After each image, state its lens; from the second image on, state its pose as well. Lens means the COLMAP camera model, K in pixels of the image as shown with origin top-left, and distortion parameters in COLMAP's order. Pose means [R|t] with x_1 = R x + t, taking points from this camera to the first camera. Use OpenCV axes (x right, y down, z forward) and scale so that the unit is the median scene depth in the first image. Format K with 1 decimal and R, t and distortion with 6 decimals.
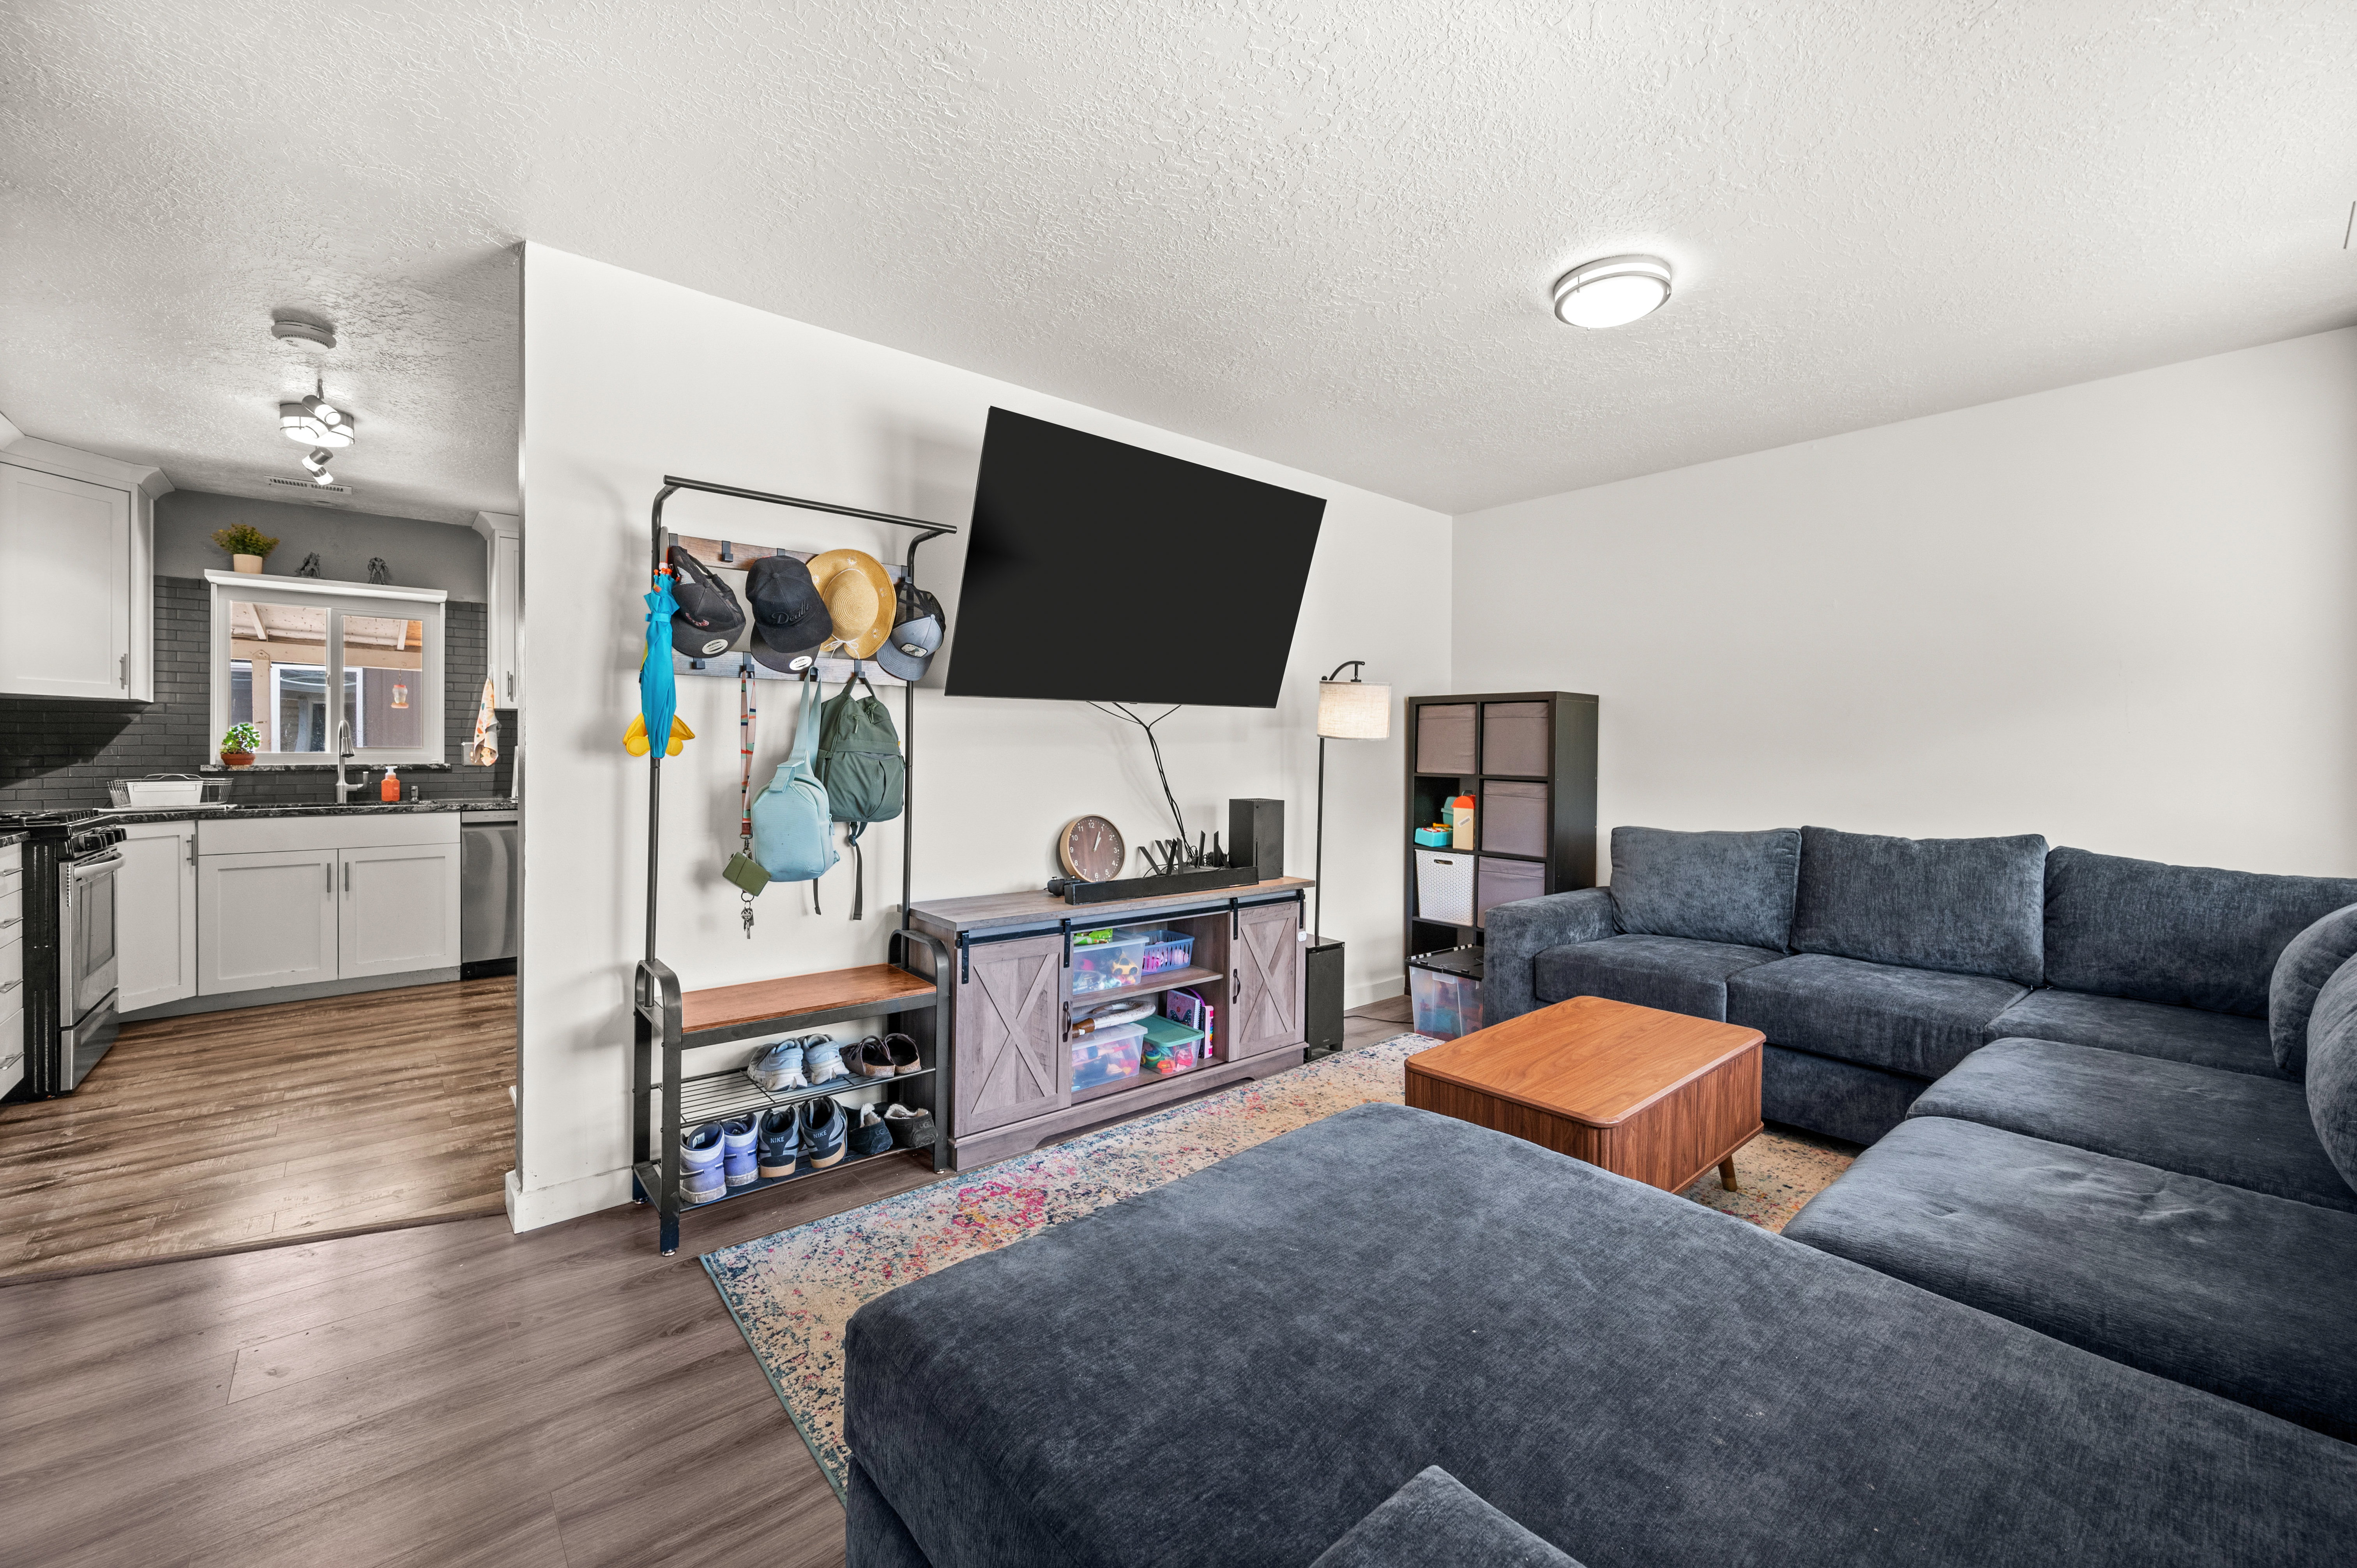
lens RADIAL K [[938.4, 0, 1186.5], [0, 938.4, 773.8], [0, 0, 1]] dist [0.000120, -0.000216]
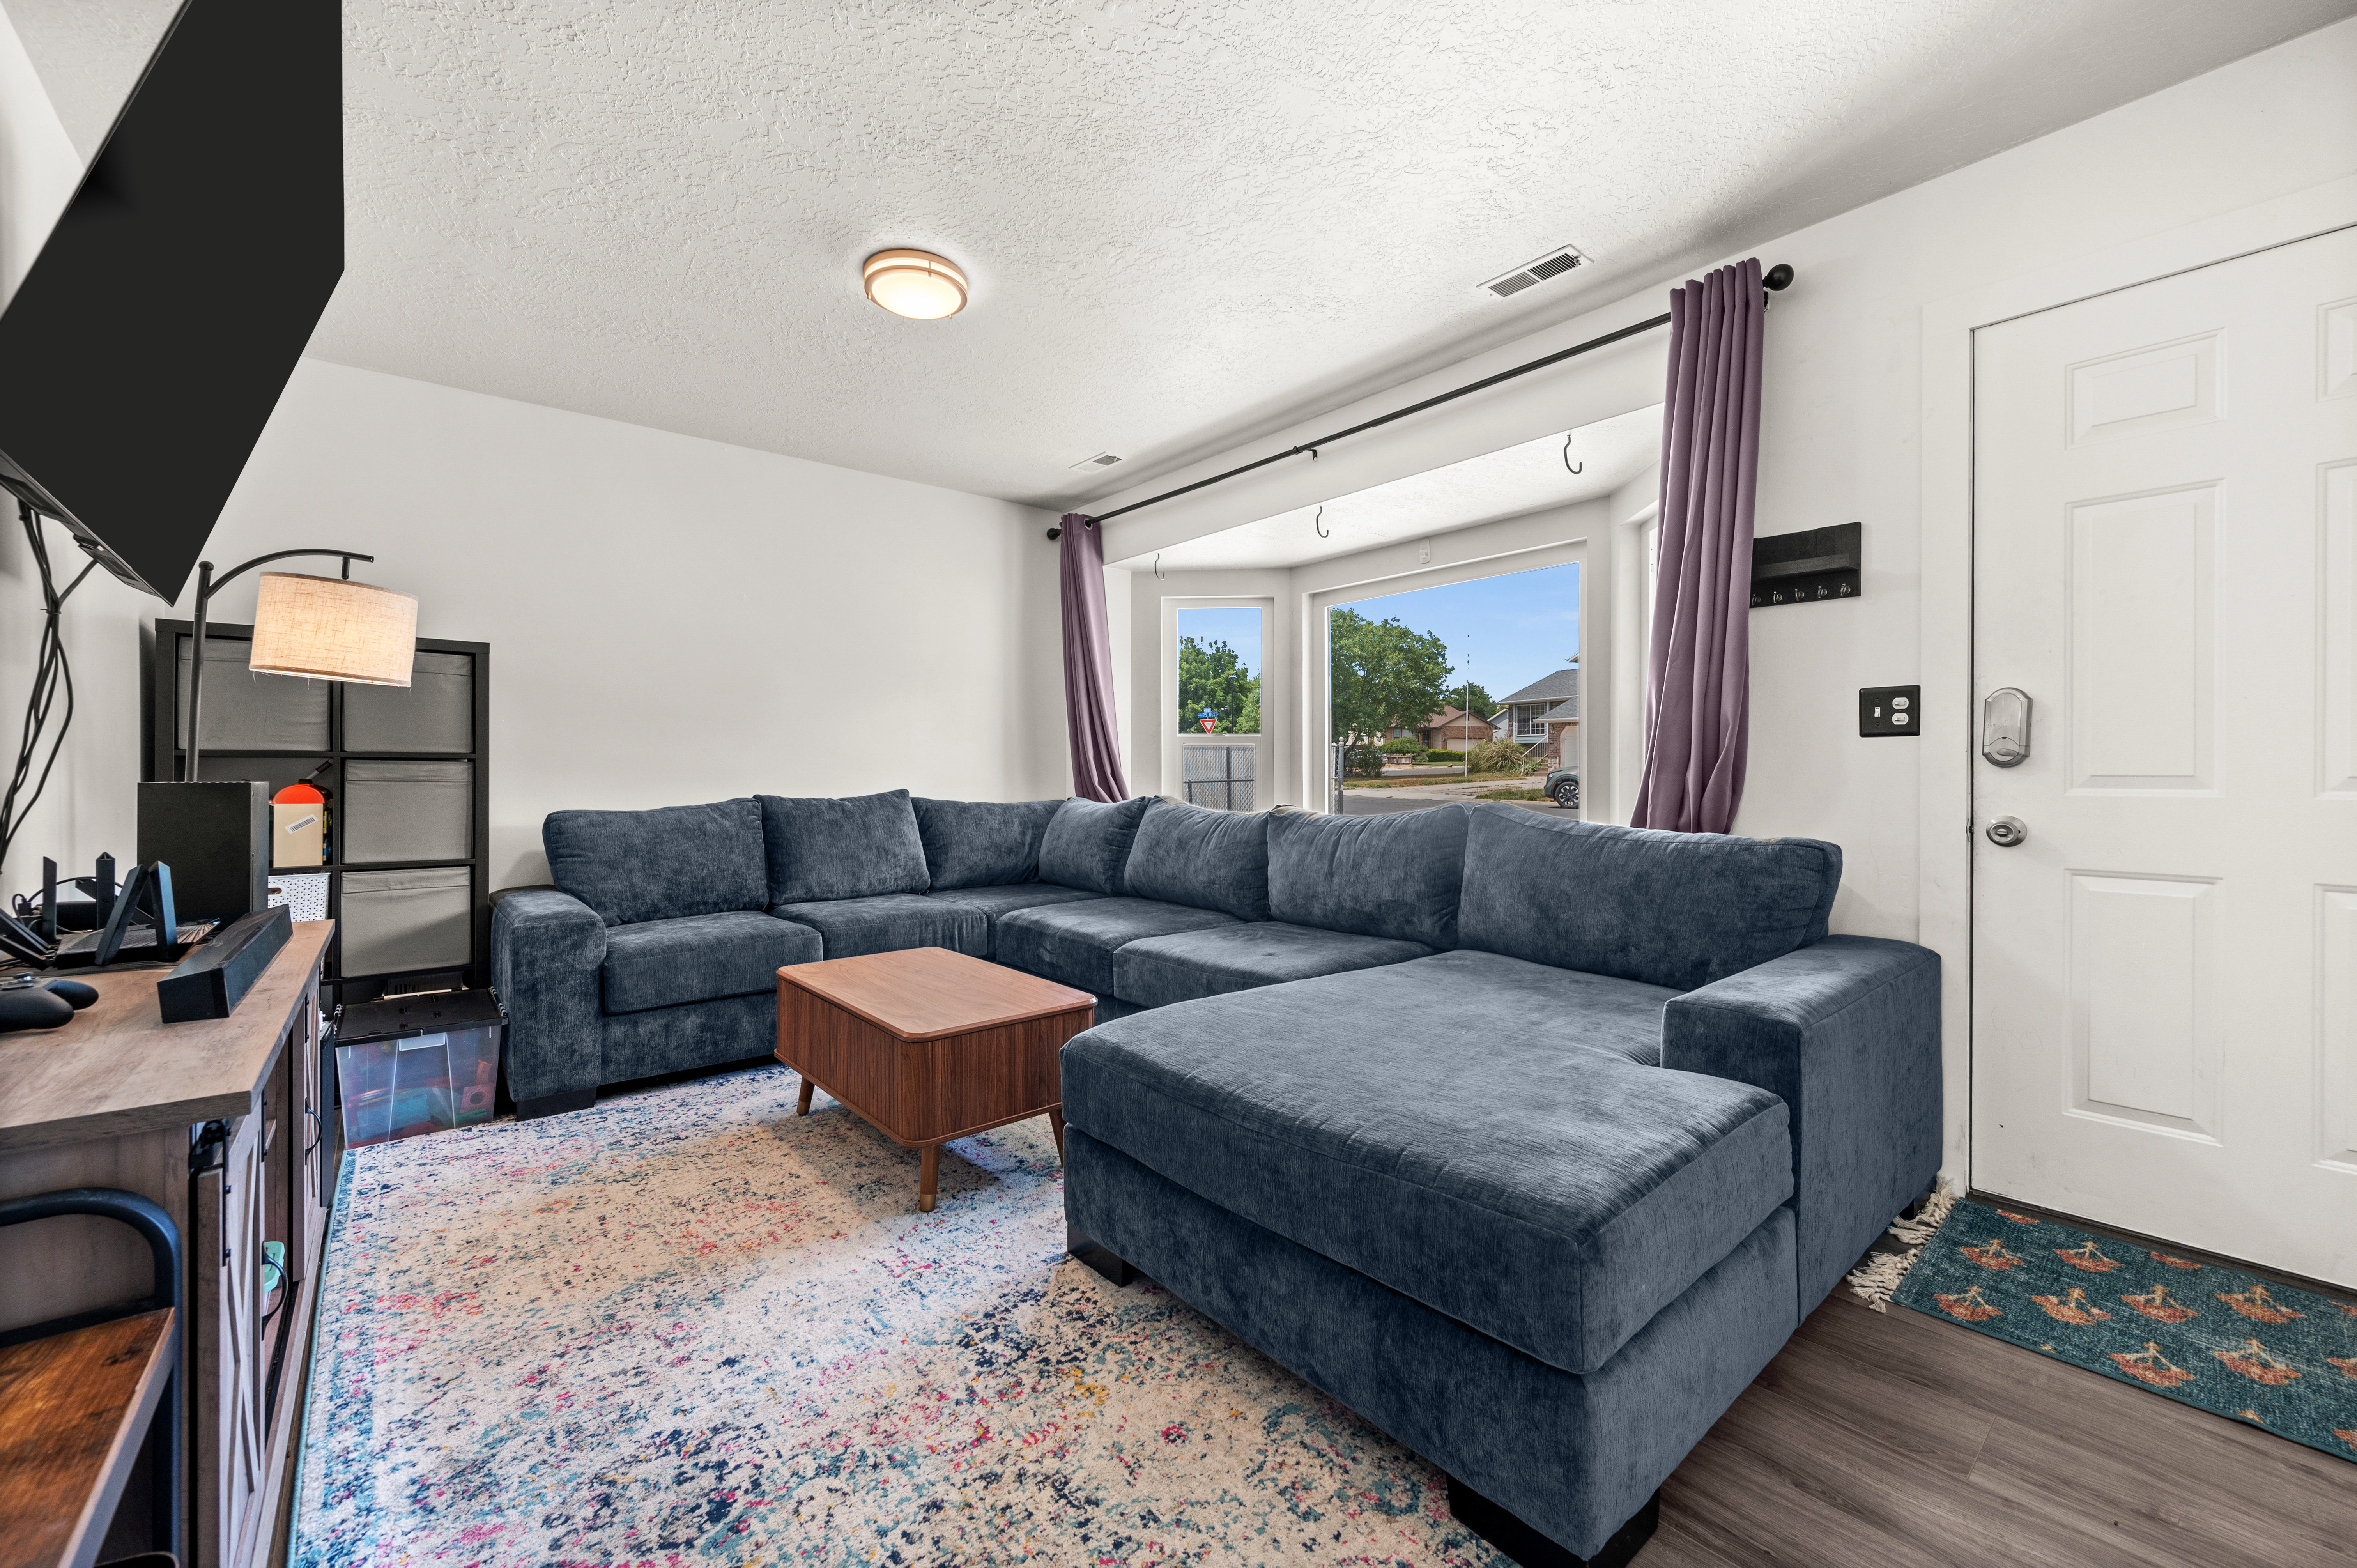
lens RADIAL K [[939.3, 0, 1190.9], [0, 939.3, 789.8], [0, 0, 1]] dist [-0.002156, -0.000466]
pose [[0.008299, -0.027932, 0.999575, -0.468836], [0.027267, 0.999244, 0.027697, 0.034629], [-0.999594, 0.027025, 0.009054, 0.501371]]
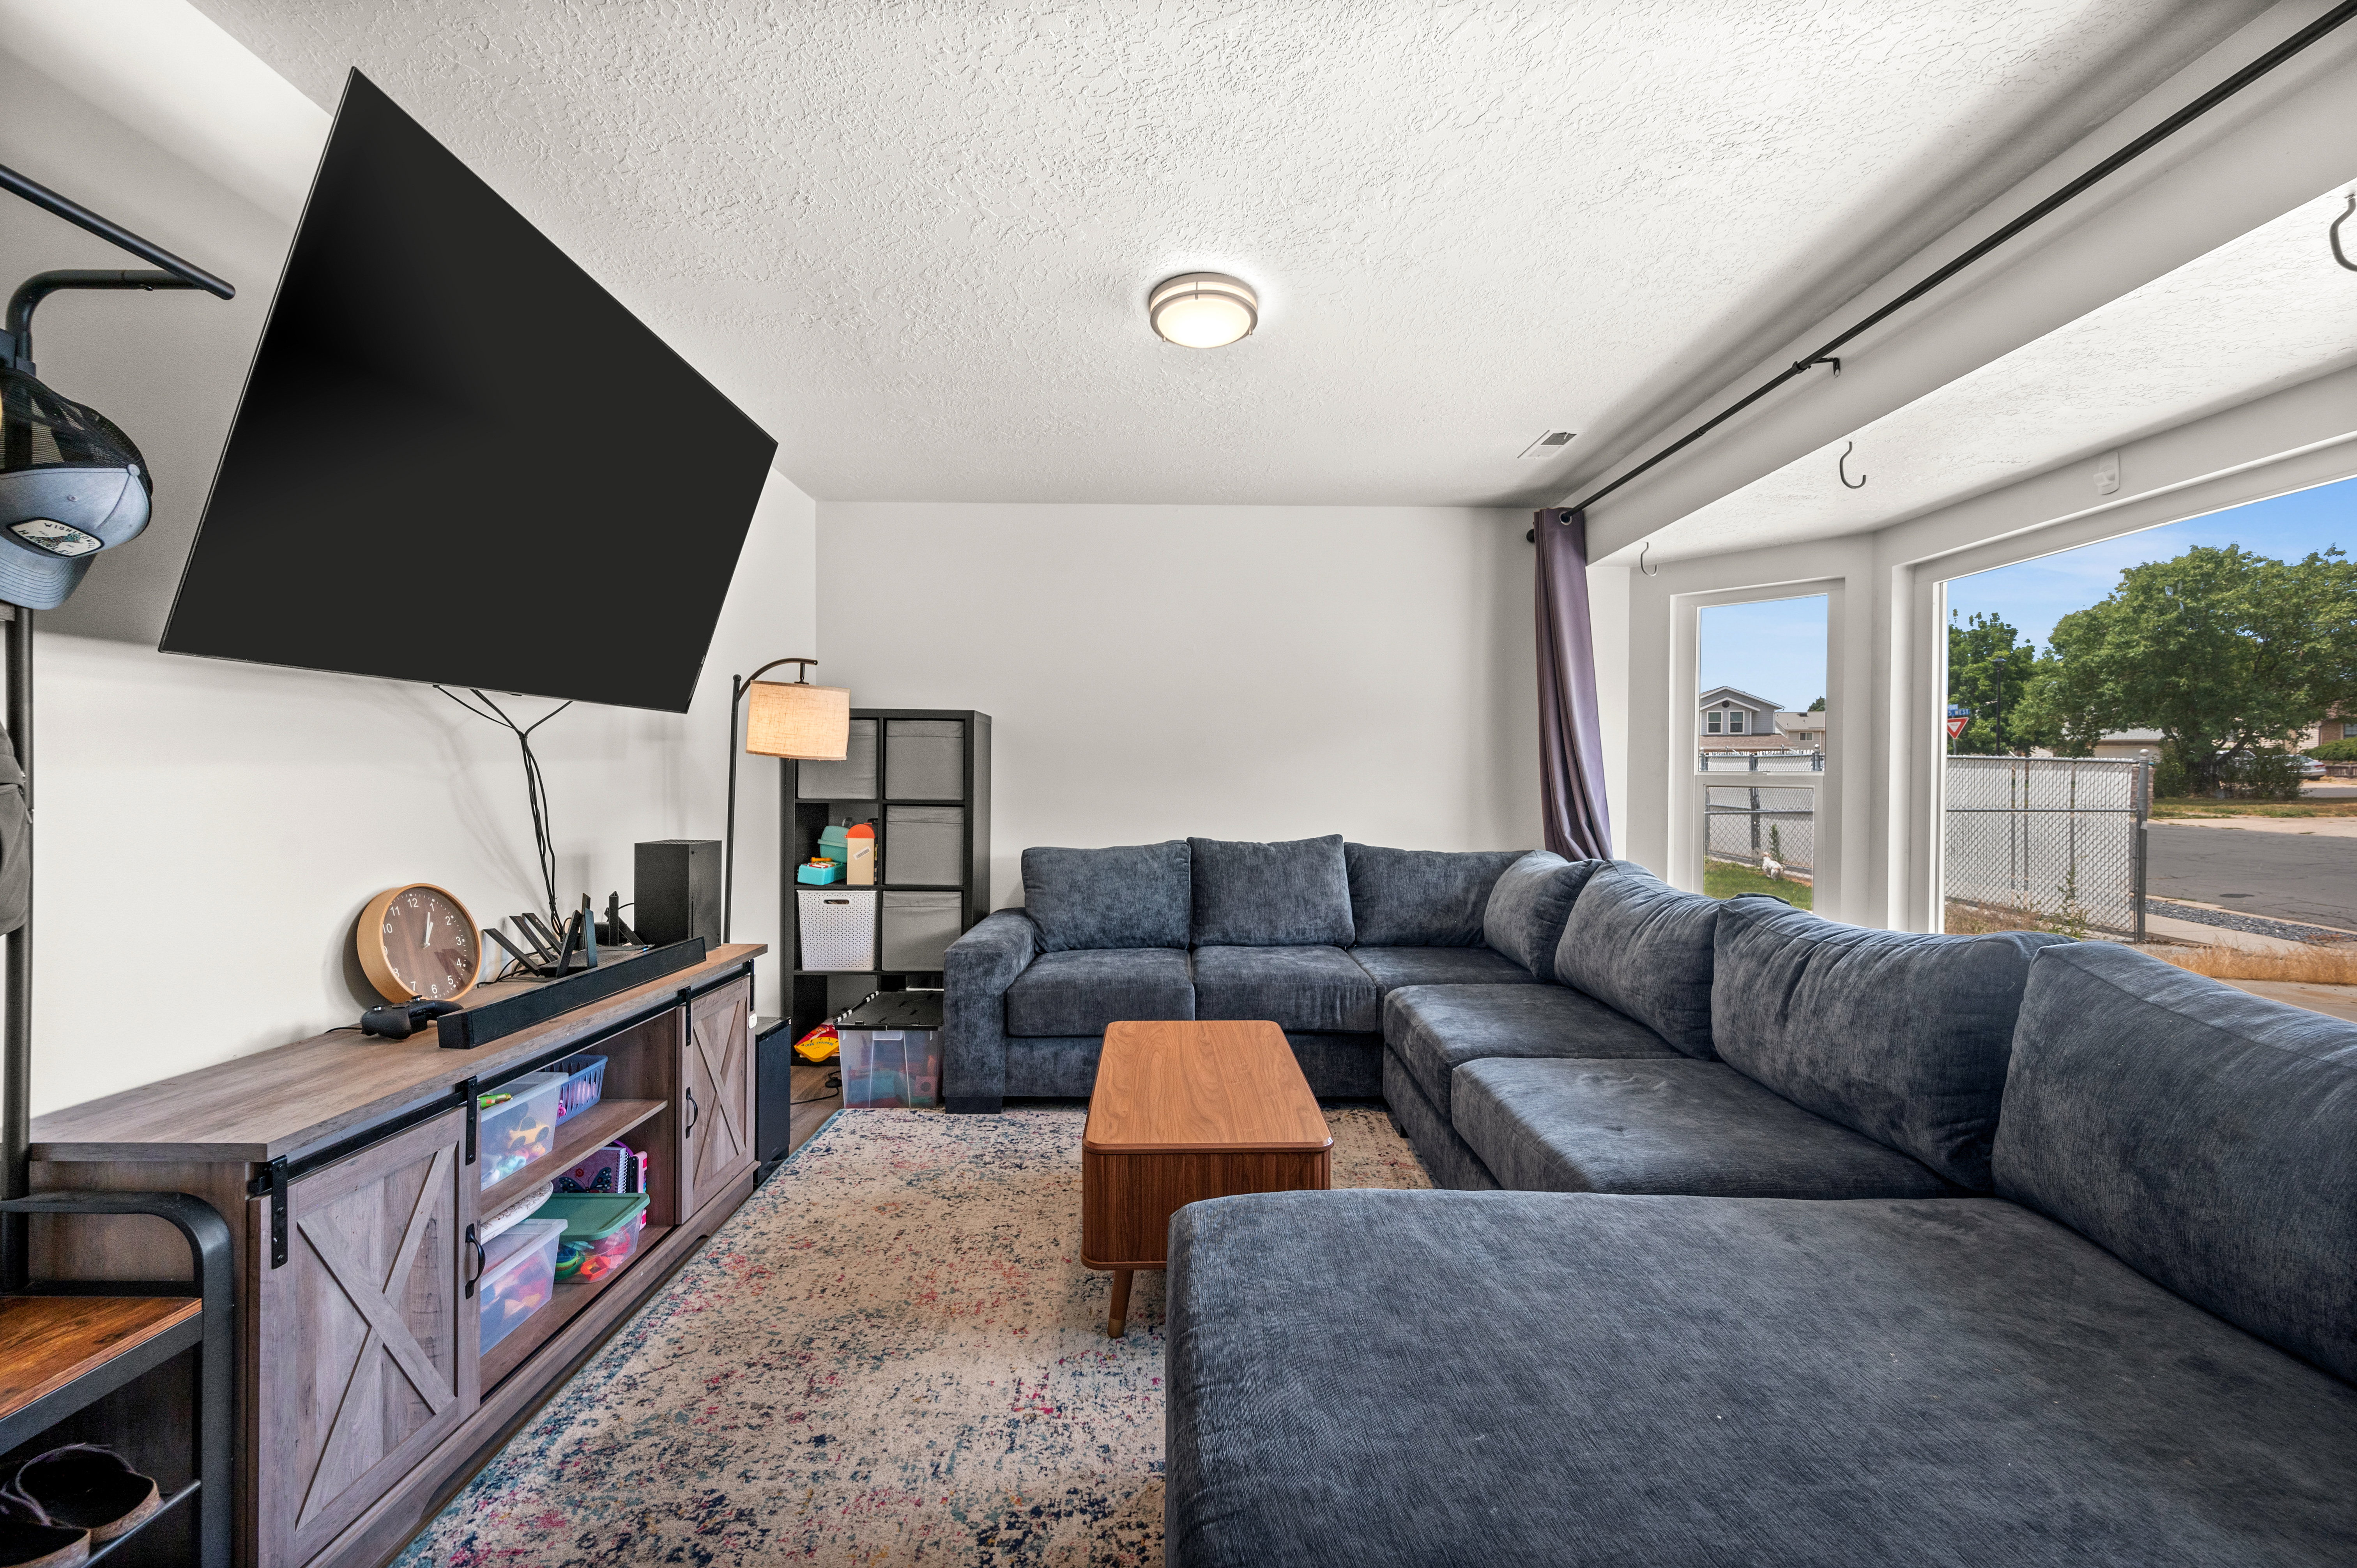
lens RADIAL K [[933.3, 0, 1183.7], [0, 933.3, 798.0], [0, 0, 1]] dist [-0.001551, 0.000190]
pose [[0.641707, -0.021393, 0.766652, -0.239523], [0.018858, 0.999749, 0.012113, -0.007316], [-0.766718, 0.006685, 0.641949, 0.279543]]
